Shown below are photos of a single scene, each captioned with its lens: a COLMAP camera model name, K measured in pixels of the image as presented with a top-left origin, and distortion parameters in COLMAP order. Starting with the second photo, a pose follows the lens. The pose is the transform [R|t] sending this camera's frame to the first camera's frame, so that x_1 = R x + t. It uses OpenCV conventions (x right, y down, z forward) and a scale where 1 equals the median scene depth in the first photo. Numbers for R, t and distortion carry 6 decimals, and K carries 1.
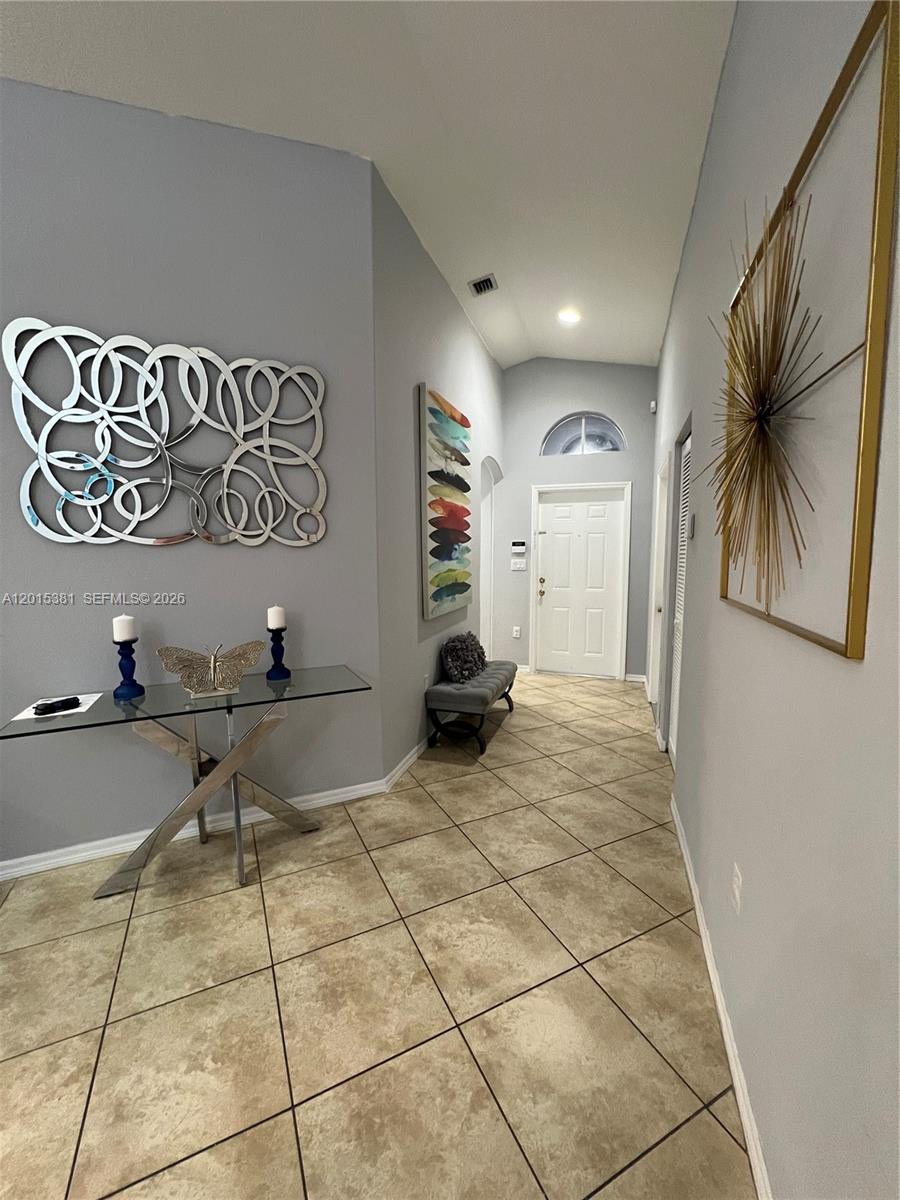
lens RADIAL K [[480.5, 0, 455.3], [0, 480.5, 598.2], [0, 0, 1]] dist [-0.002168, -0.000428]
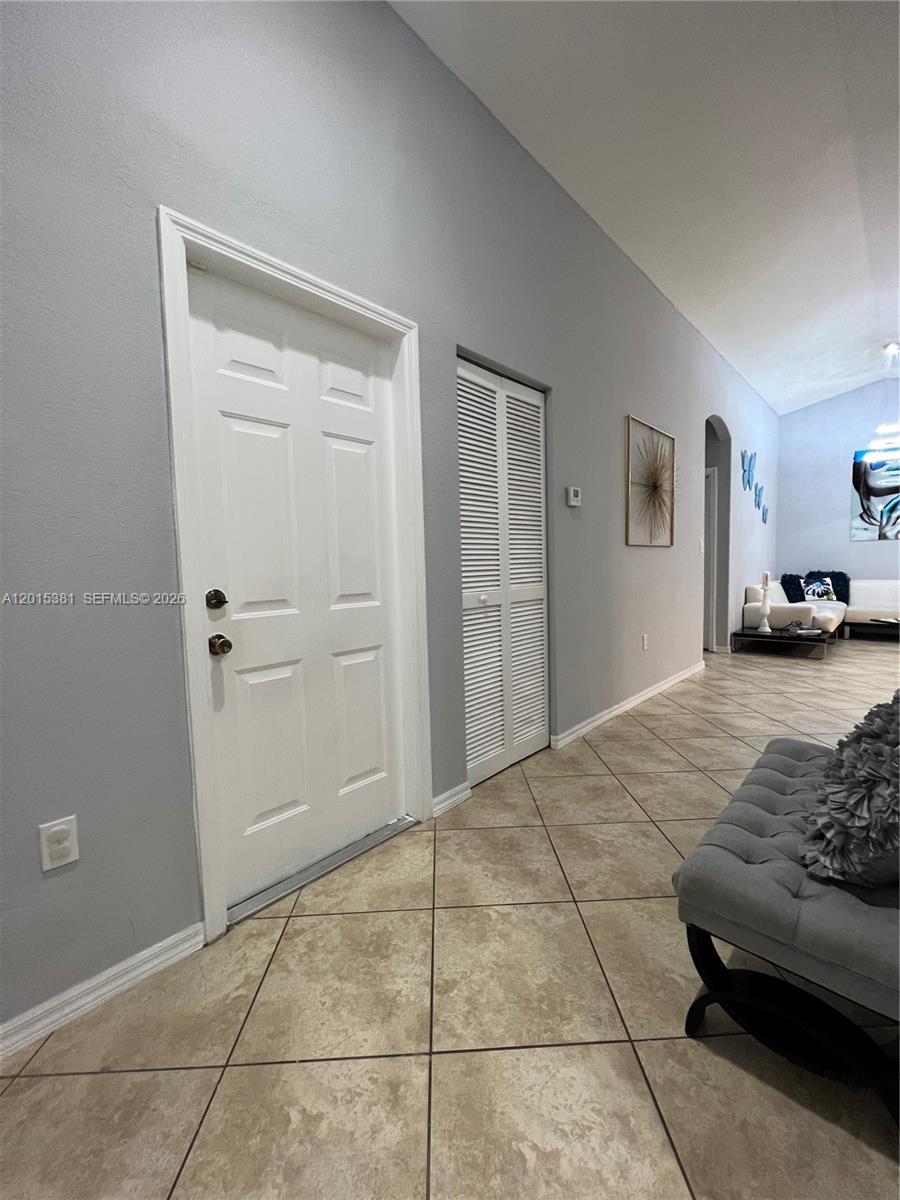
lens RADIAL K [[480.5, 0, 455.3], [0, 480.5, 598.2], [0, 0, 1]] dist [-0.002168, -0.000428]
pose [[-0.906683, -0.004210, 0.421791, 0.188225], [0.065758, 0.986314, 0.151198, -0.080258], [-0.416655, 0.164824, -0.893998, 1.875790]]
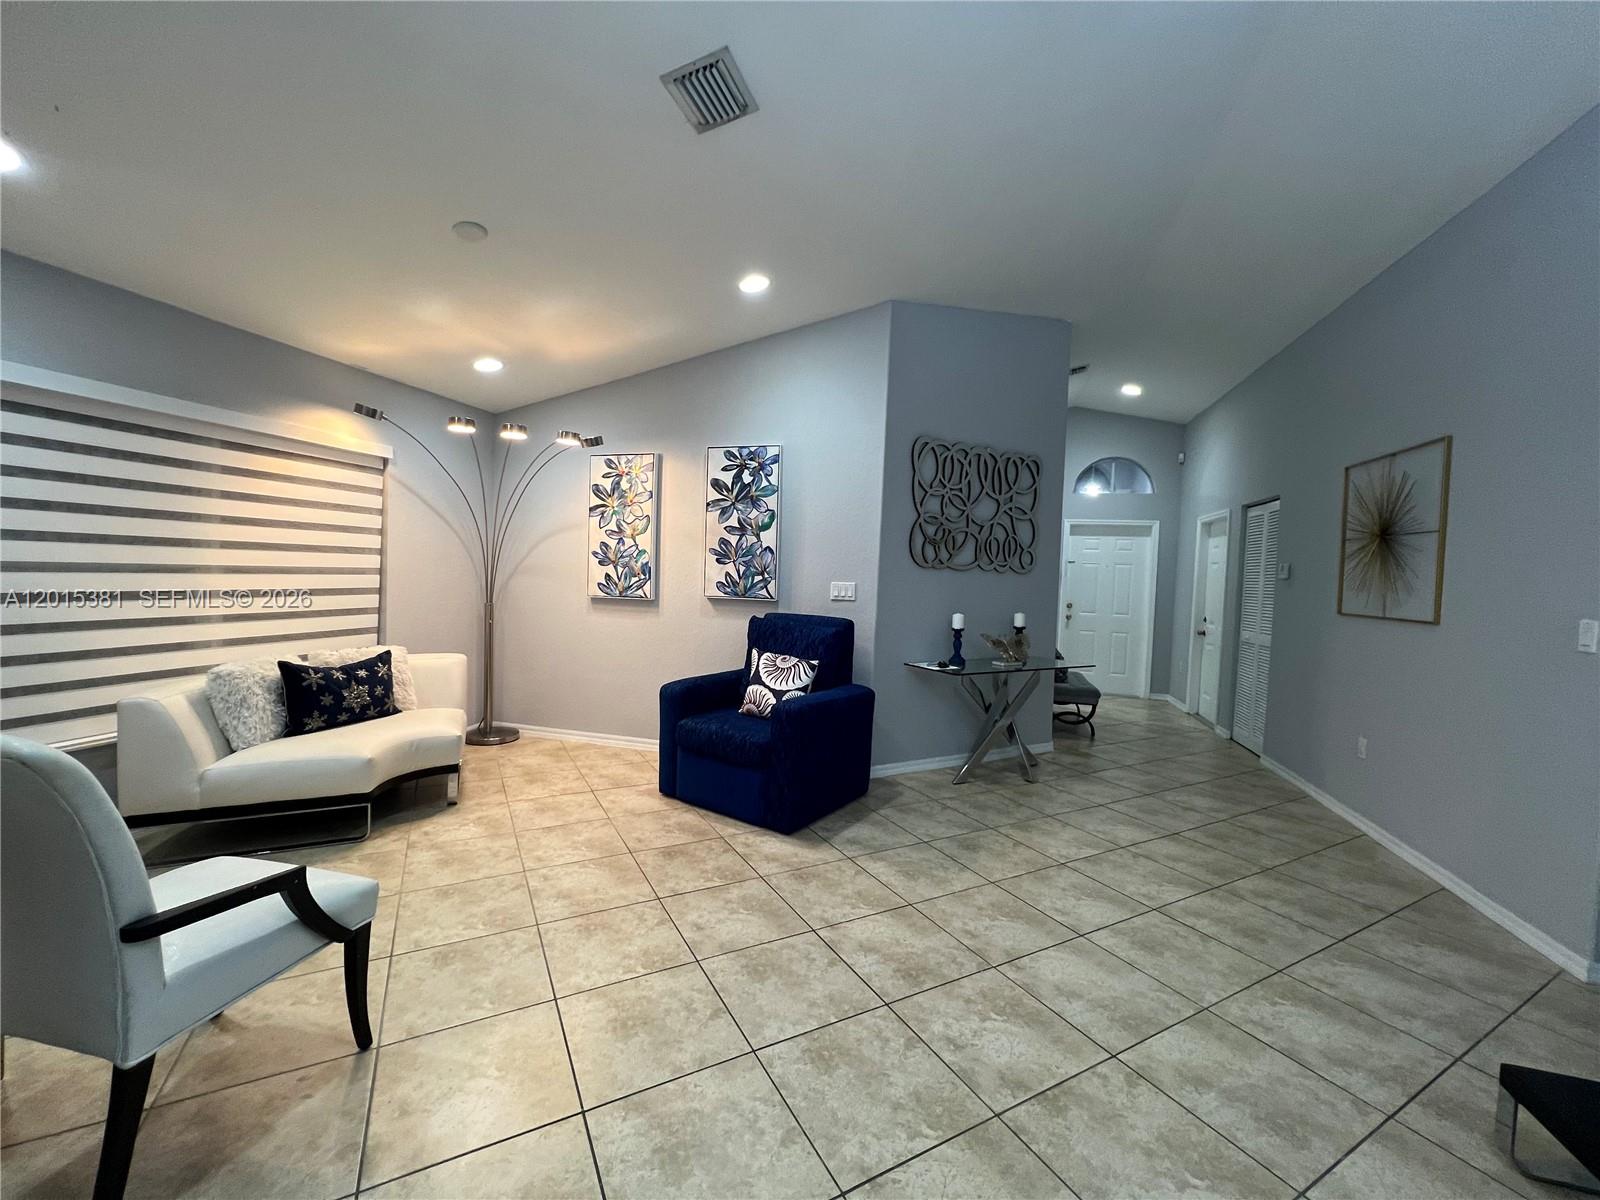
lens RADIAL K [[640.7, 0, 797.3], [0, 640.7, 593.0], [0, 0, 1]] dist [-0.002168, -0.000428]
pose [[0.998569, 0.040817, 0.034561, -0.952516], [-0.038773, 0.997571, -0.057869, 0.084625], [-0.036839, 0.056446, 0.997726, -0.836549]]
